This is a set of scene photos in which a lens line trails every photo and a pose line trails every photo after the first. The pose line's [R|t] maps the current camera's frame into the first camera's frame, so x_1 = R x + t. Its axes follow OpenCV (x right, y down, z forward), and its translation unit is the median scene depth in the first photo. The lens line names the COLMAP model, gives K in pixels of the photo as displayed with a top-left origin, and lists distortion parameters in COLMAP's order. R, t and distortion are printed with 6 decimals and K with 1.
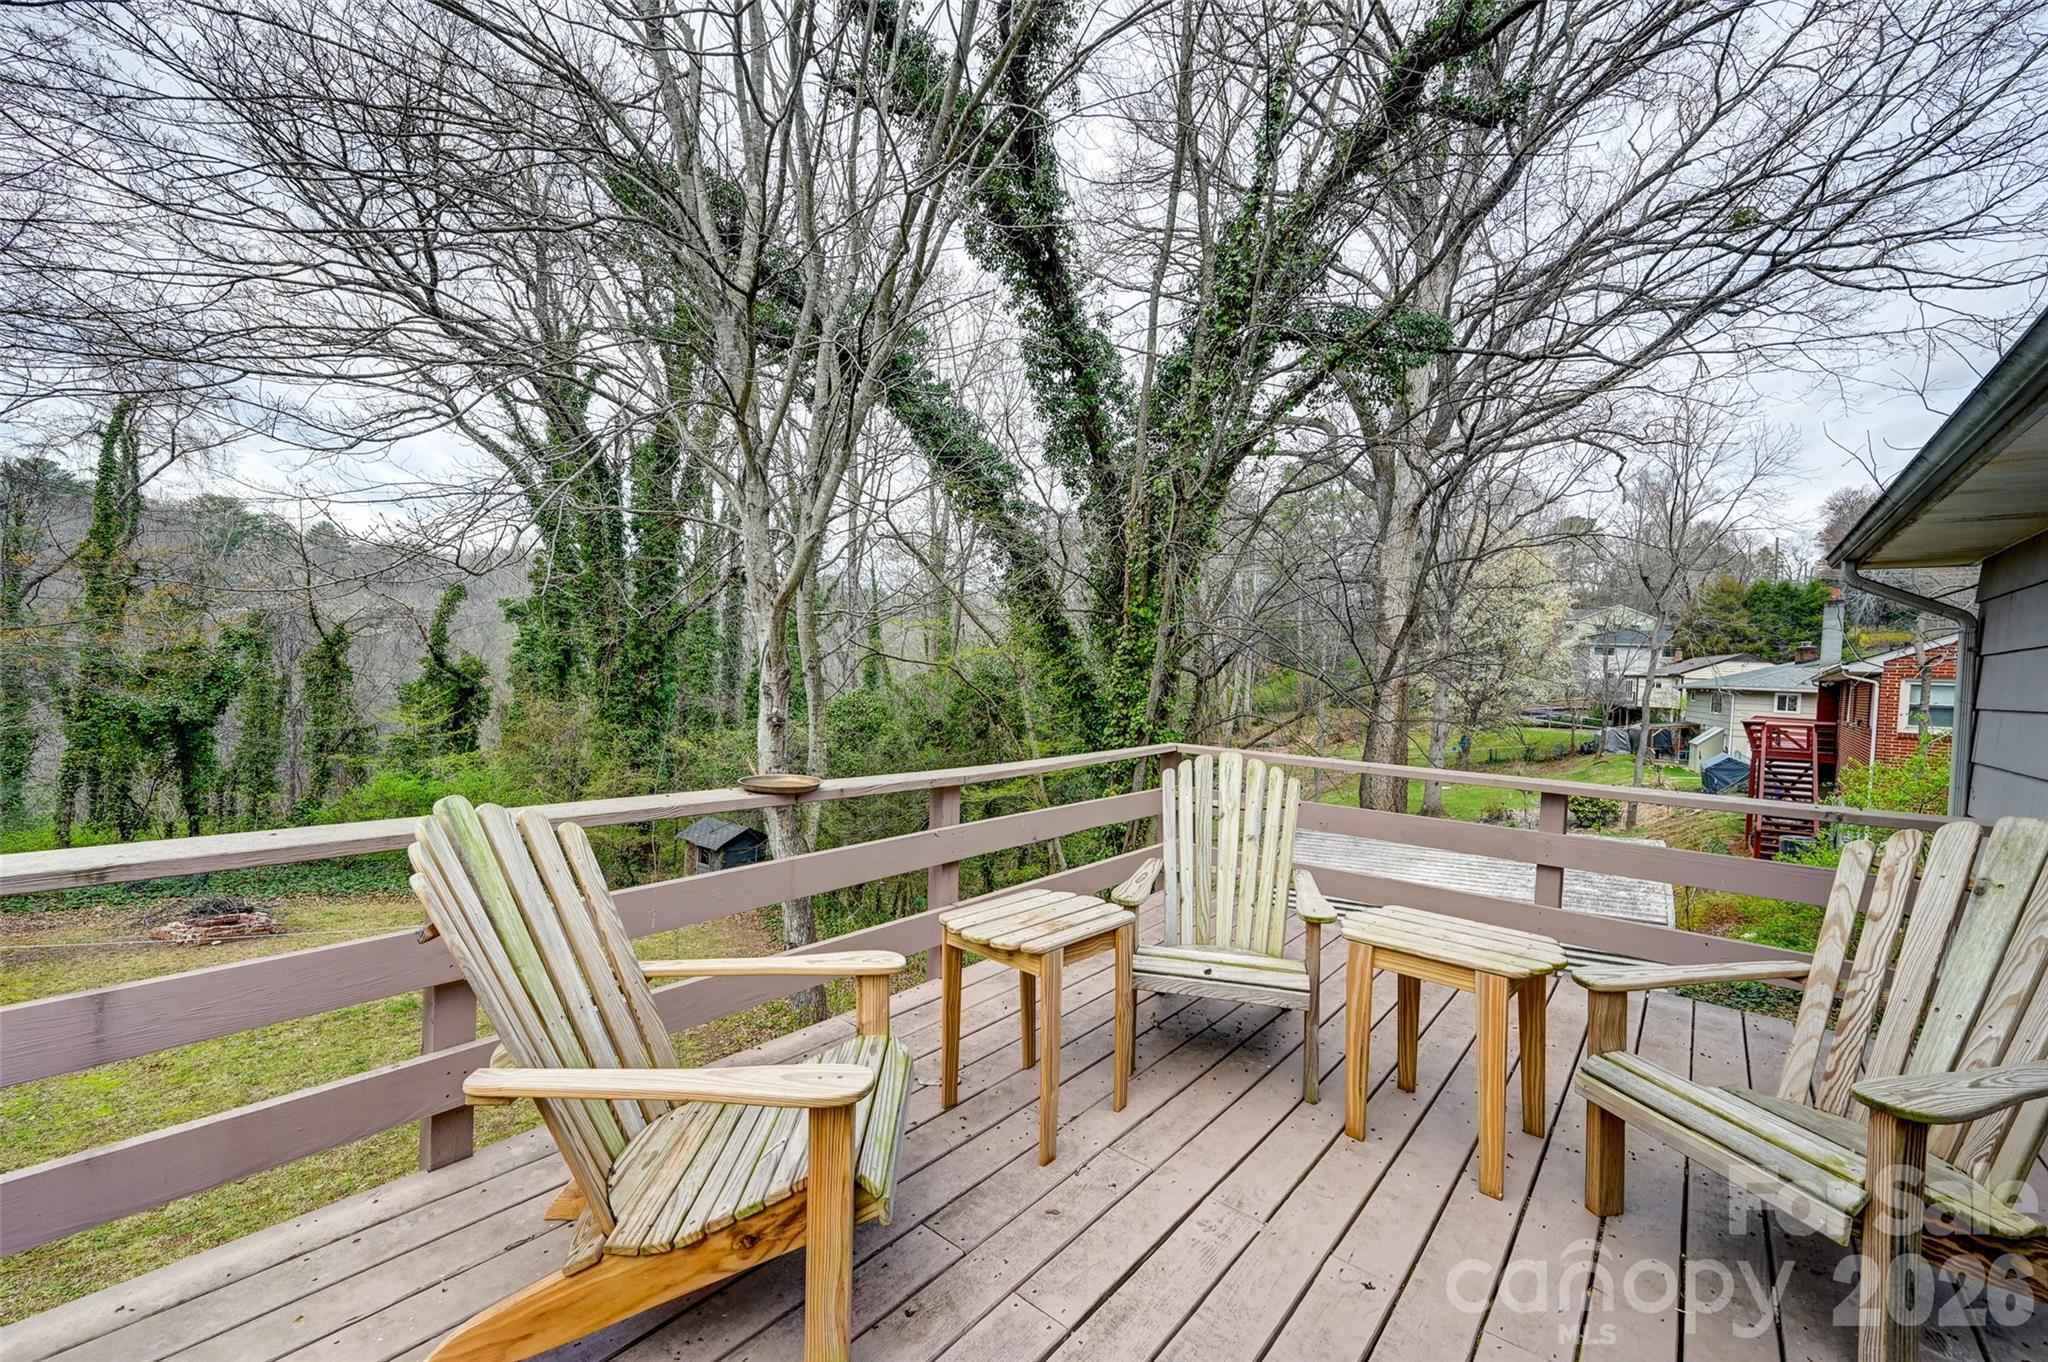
lens RADIAL K [[816.2, 0, 1027.3], [0, 816.2, 687.7], [0, 0, 1]] dist [0.008013, -0.000402]
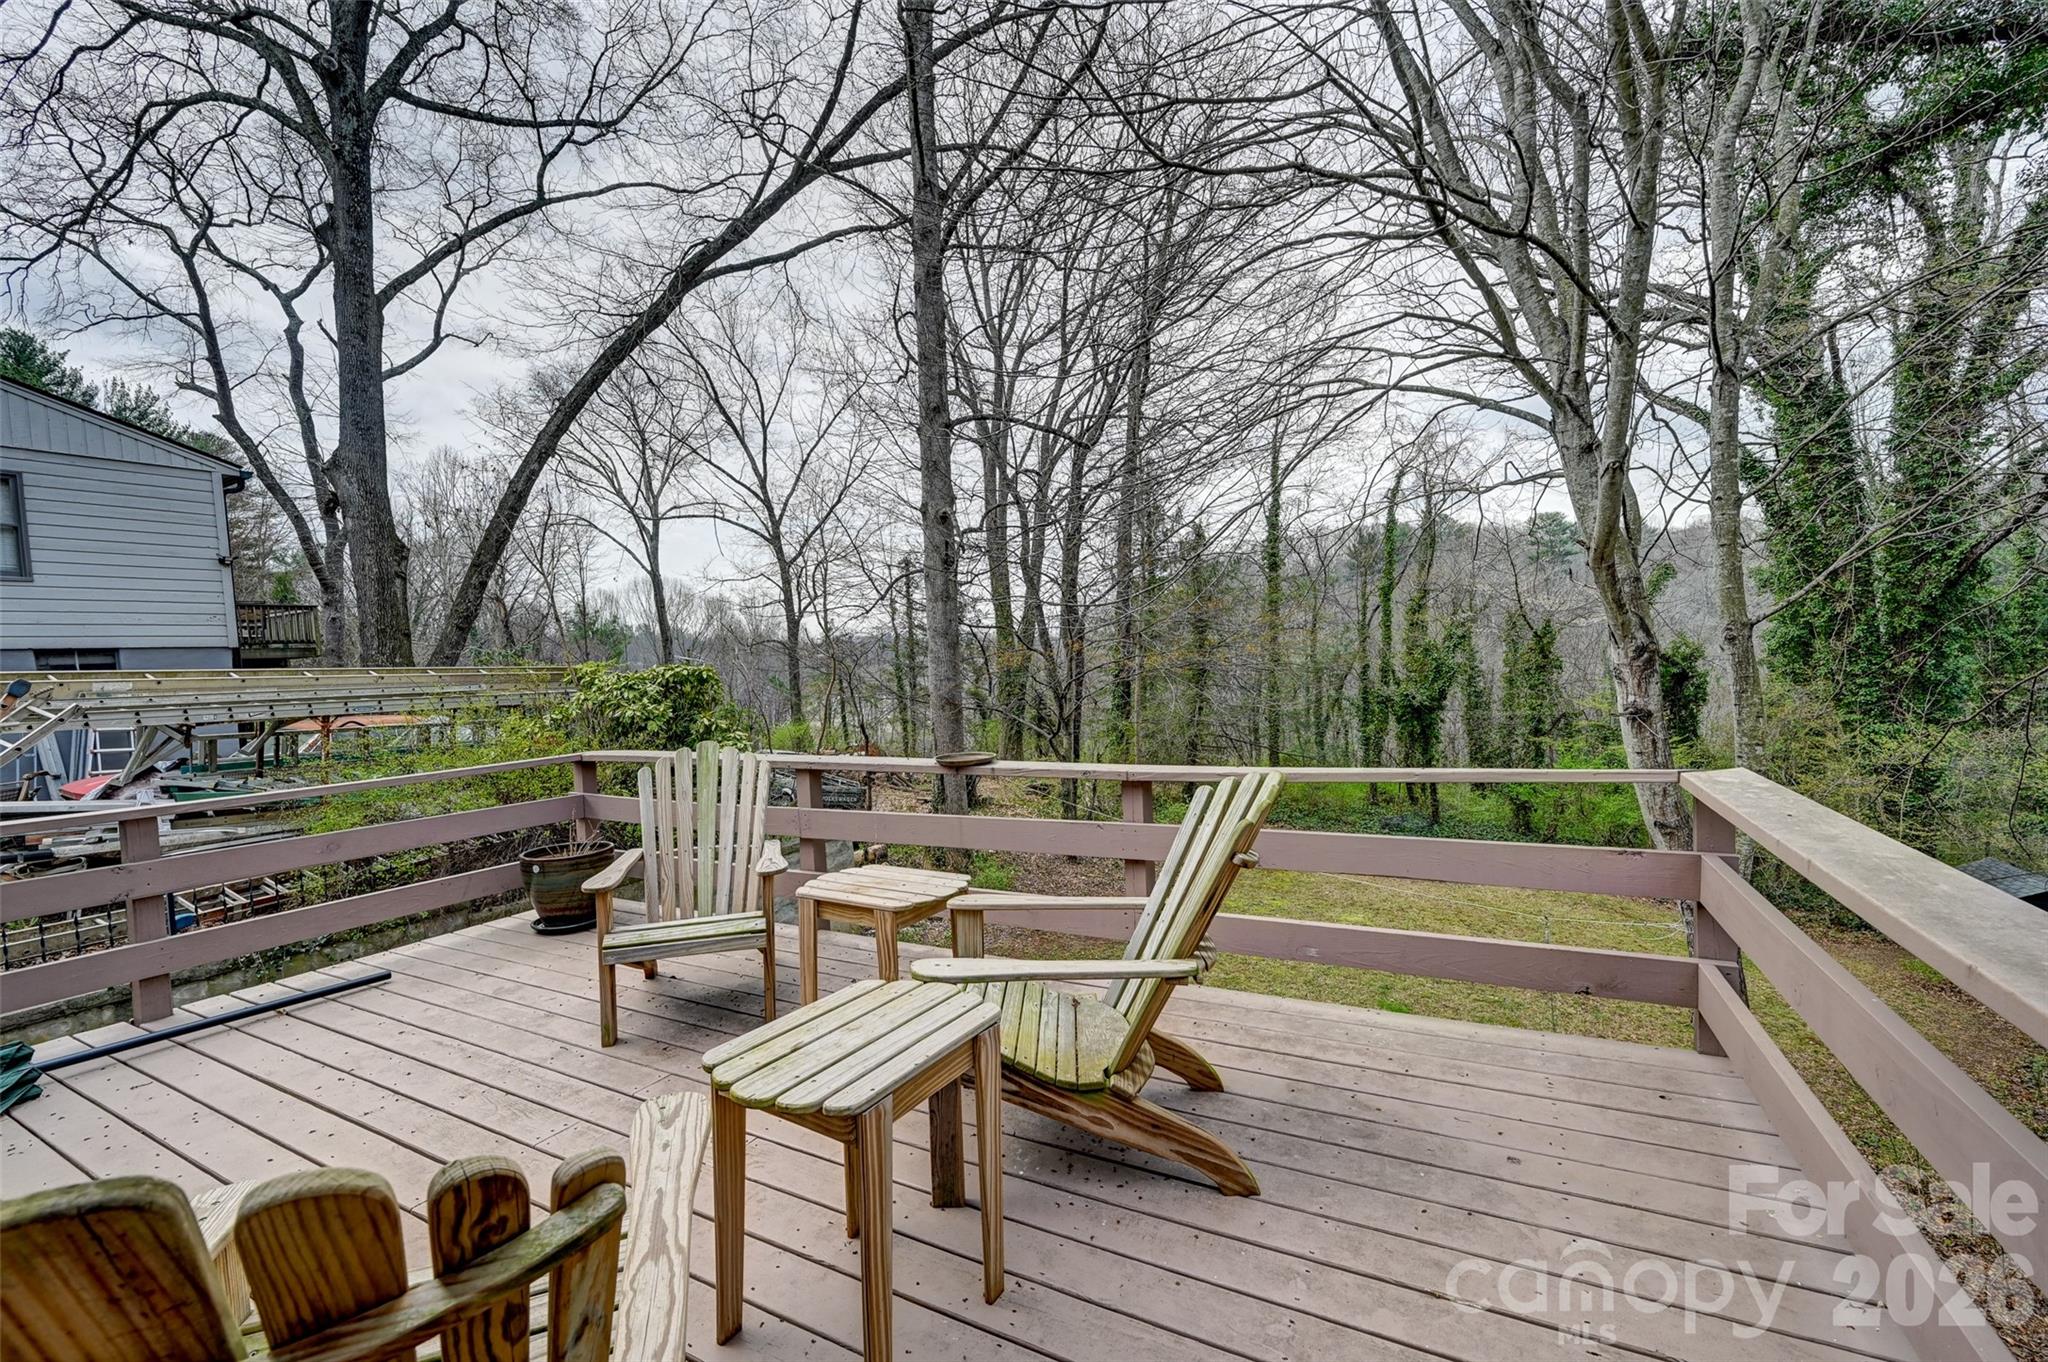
lens RADIAL K [[816.2, 0, 1024.5], [0, 816.2, 687.9], [0, 0, 1]] dist [0.008013, -0.000402]
pose [[0.224701, -0.009924, -0.974377, 0.165319], [0.028214, 0.999595, -0.003674, 0.001359], [0.974019, -0.026666, 0.224890, 0.134922]]
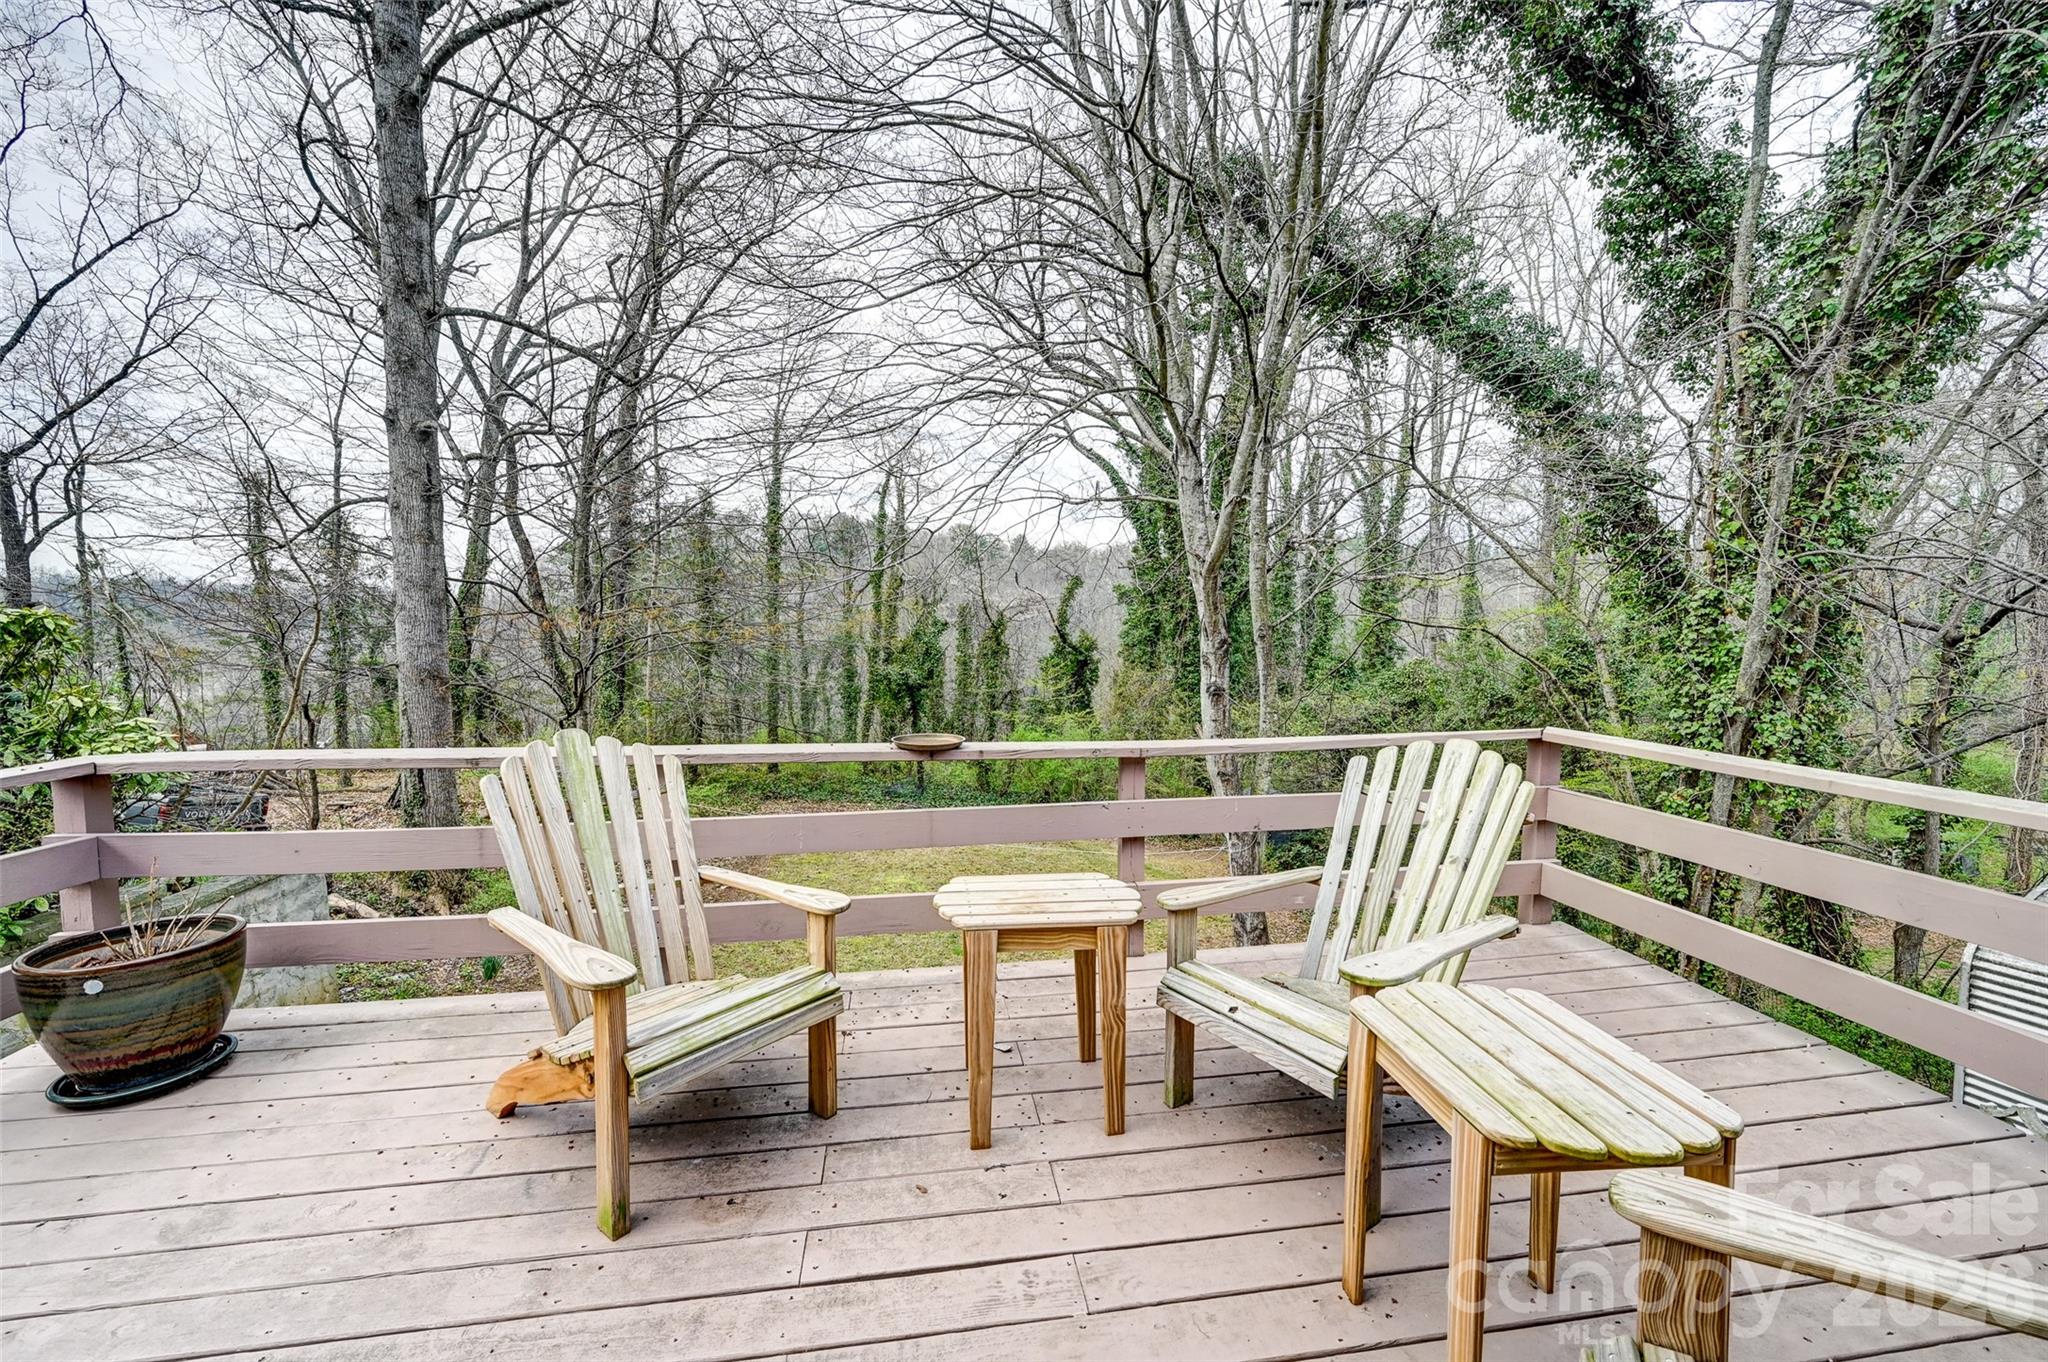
lens RADIAL K [[816.2, 0, 1016.5], [0, 816.2, 678.0], [0, 0, 1]] dist [0.008013, -0.000402]
pose [[0.757497, 0.008194, -0.652787, 0.083394], [0.007518, 0.999745, 0.021273, 0.000938], [0.652795, -0.021021, 0.757243, 0.042472]]
